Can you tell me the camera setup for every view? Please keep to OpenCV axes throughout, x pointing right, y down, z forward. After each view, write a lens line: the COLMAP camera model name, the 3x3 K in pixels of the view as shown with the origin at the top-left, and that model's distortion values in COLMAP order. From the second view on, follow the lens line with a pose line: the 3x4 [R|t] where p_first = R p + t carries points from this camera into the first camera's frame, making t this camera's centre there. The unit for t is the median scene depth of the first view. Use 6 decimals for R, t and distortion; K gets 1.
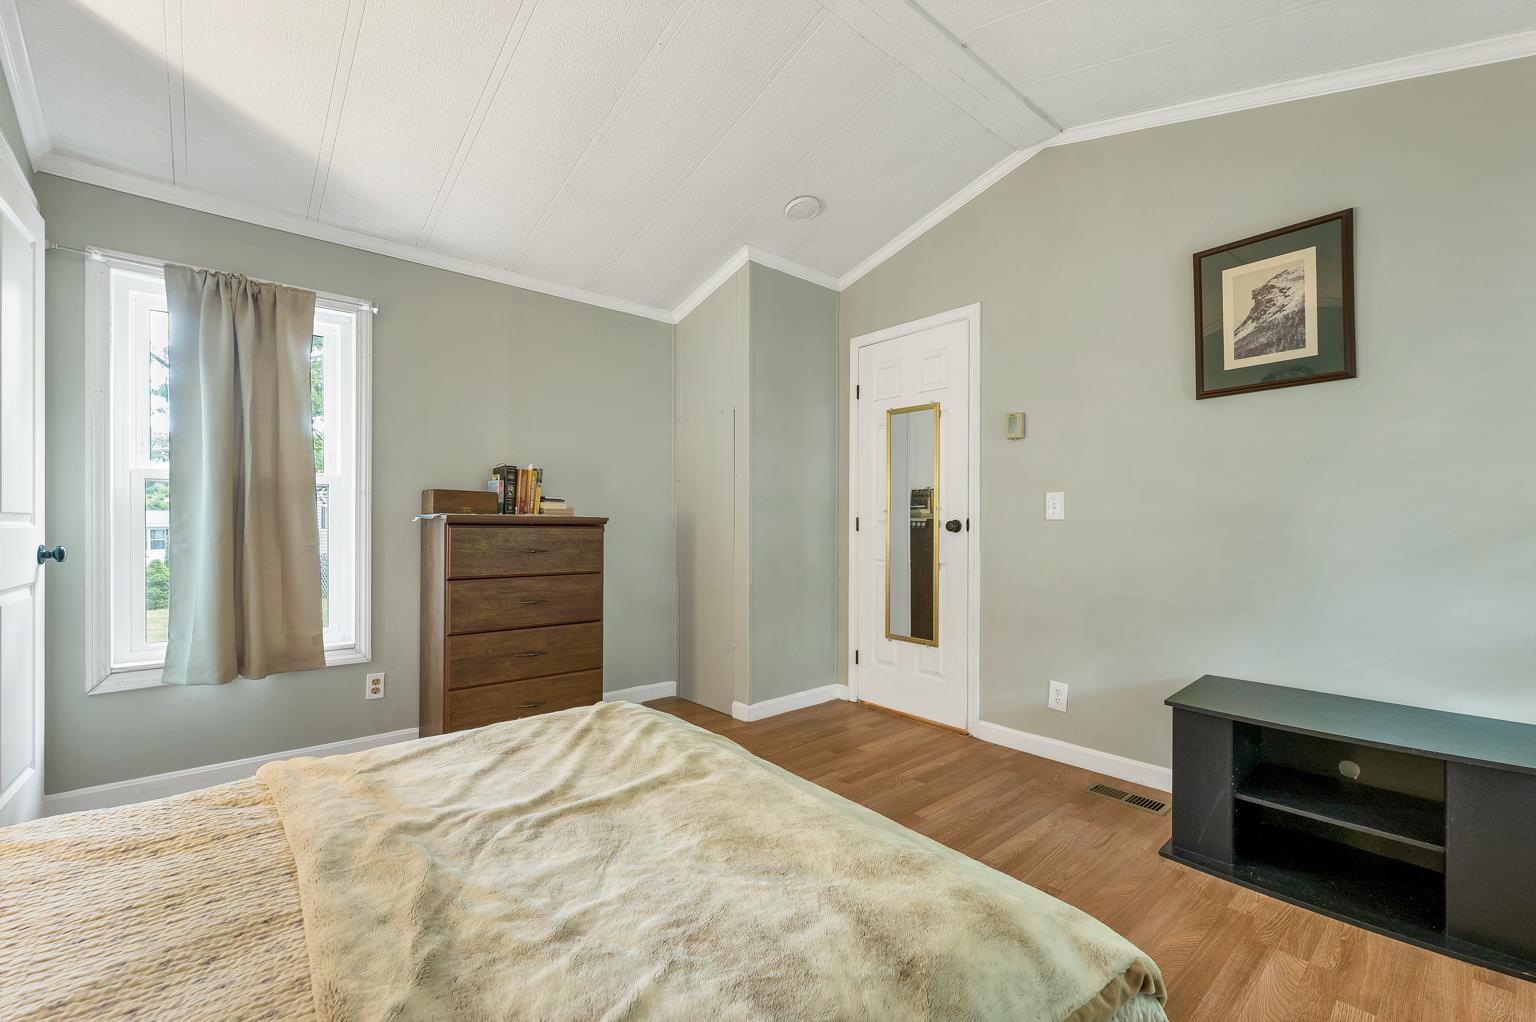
lens RADIAL K [[652.7, 0, 764.1], [0, 652.7, 520.0], [0, 0, 1]] dist [0.005742, -0.000414]
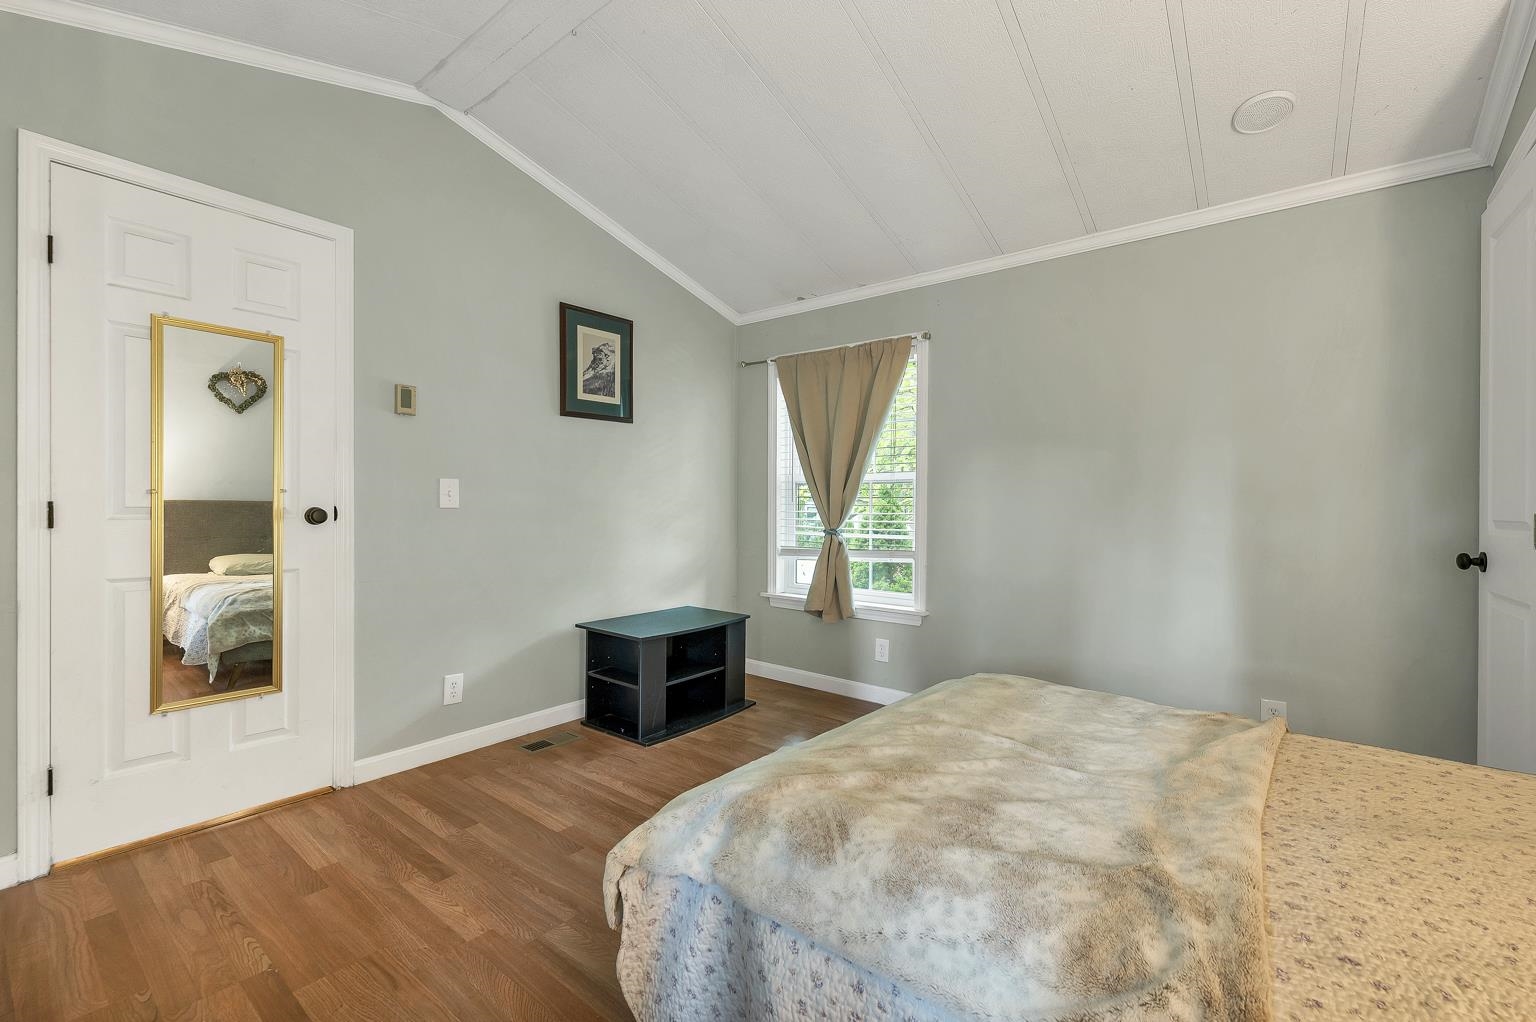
lens RADIAL K [[652.7, 0, 763.7], [0, 652.7, 506.1], [0, 0, 1]] dist [0.005742, -0.000414]
pose [[-0.187577, -0.000957, 0.982249, -0.674554], [-0.008769, 0.999961, -0.000700, -0.007052], [-0.982211, -0.008745, -0.187578, 0.834574]]
